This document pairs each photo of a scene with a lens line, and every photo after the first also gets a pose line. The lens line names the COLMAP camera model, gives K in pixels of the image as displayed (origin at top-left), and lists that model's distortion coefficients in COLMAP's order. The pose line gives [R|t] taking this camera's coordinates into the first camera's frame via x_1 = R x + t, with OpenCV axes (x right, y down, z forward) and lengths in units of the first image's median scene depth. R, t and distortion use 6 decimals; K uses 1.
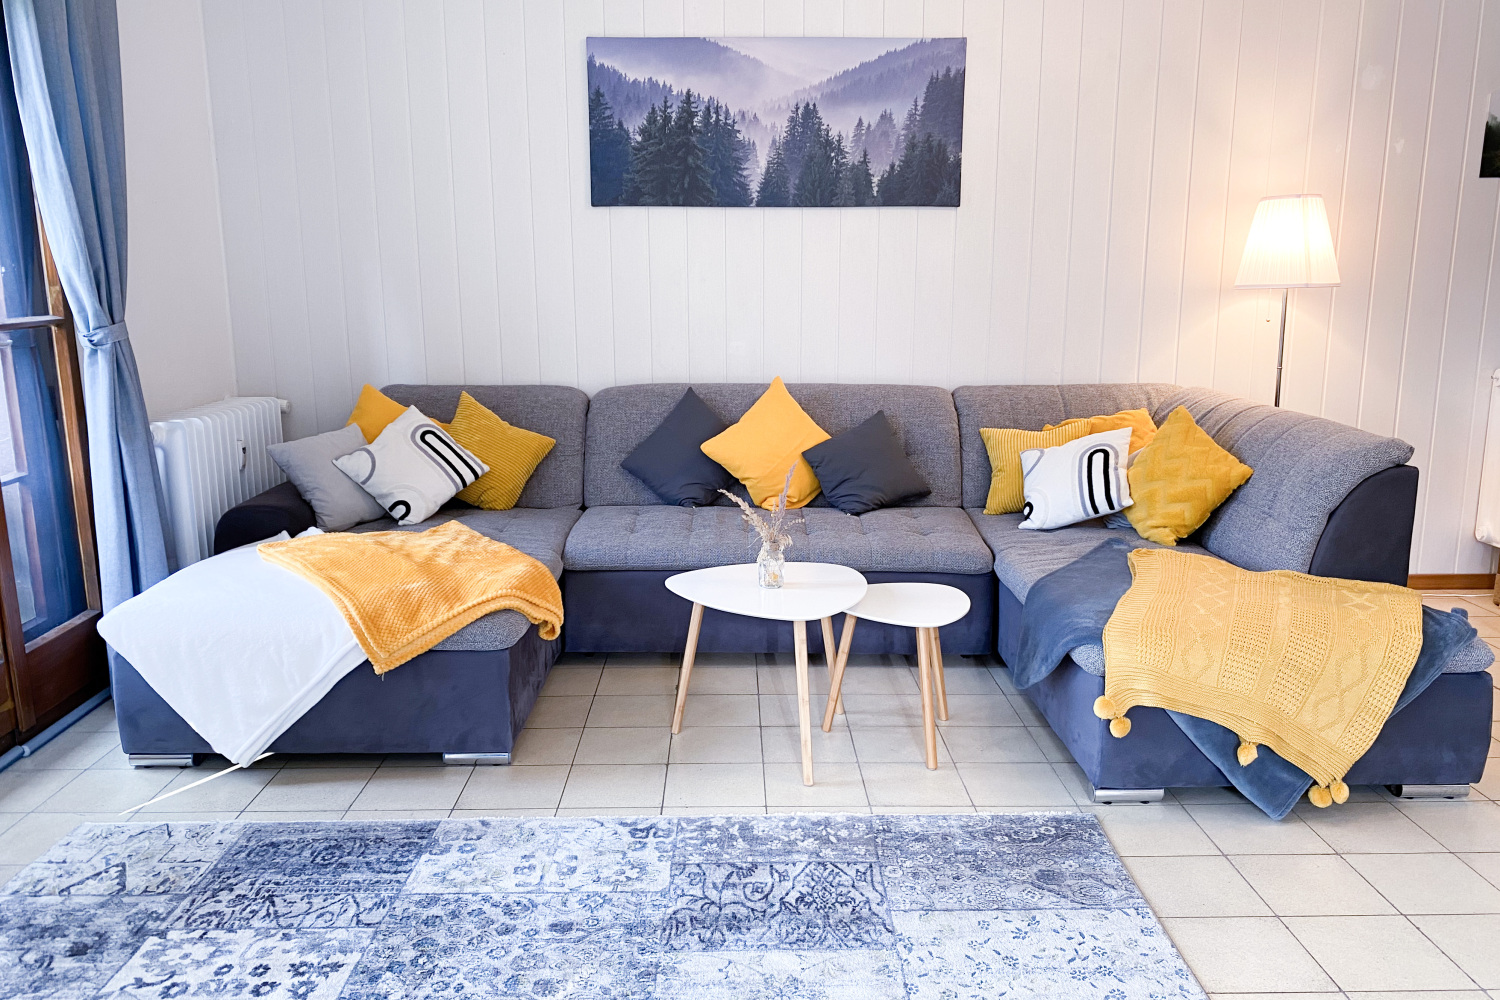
lens RADIAL K [[1131.7, 0, 750.0], [0, 1131.7, 500.0], [0, 0, 1]] dist [0.004201, -0.005185]
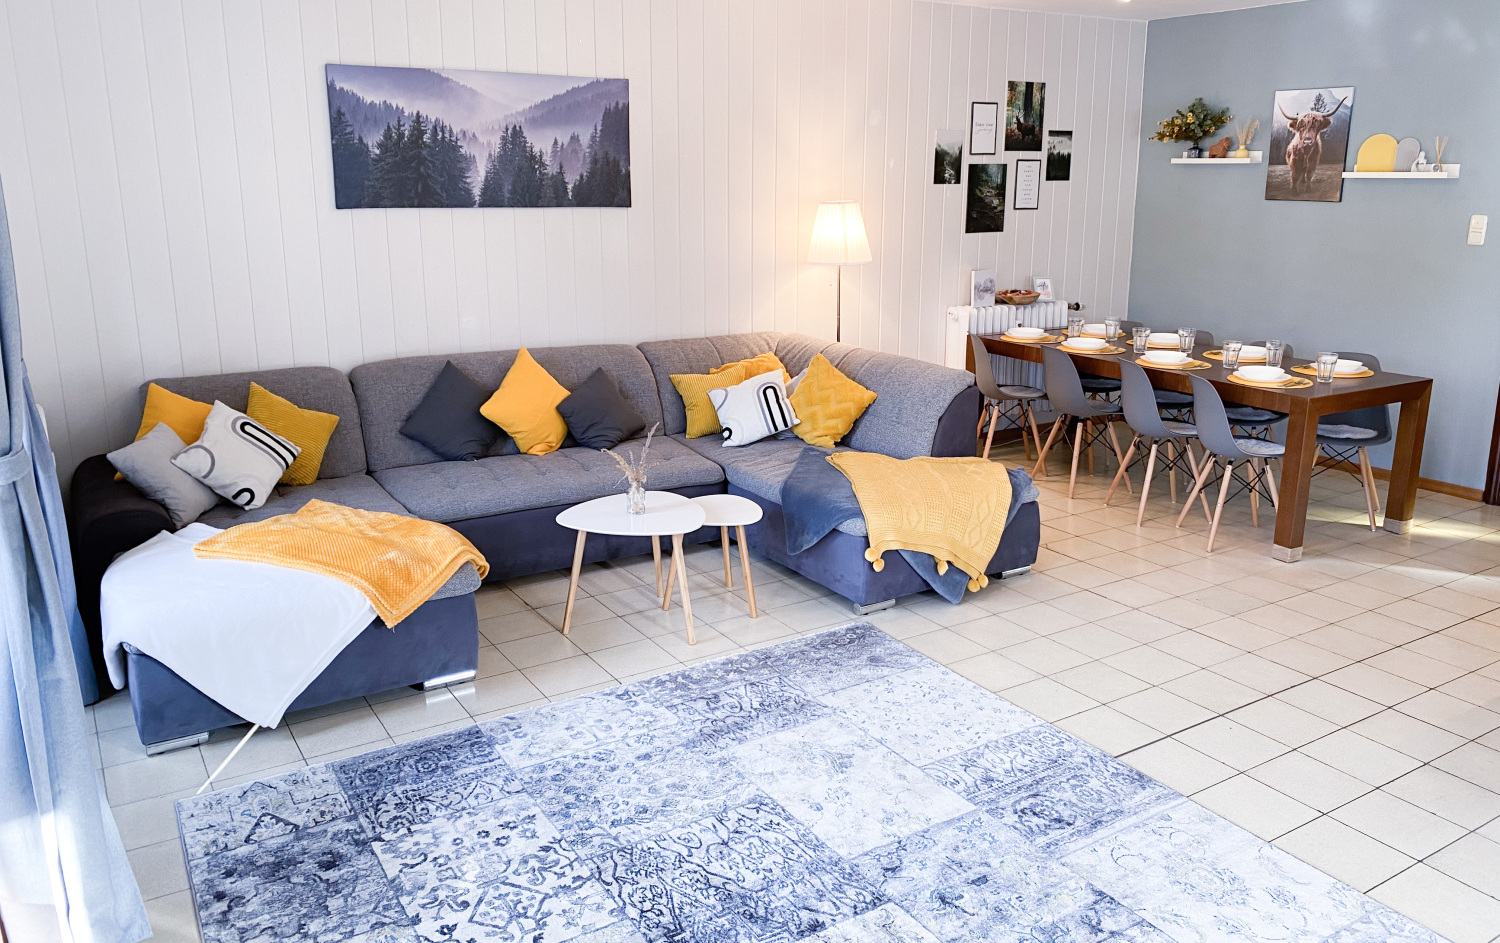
lens RADIAL K [[1091.3, 0, 753.9], [0, 1091.3, 428.2], [0, 0, 1]] dist [0.003362, -0.079698]
pose [[0.853629, -0.111195, 0.508875, -0.402611], [0.094603, 0.993797, 0.058461, -0.070955], [-0.512219, -0.001763, 0.858853, -0.176875]]
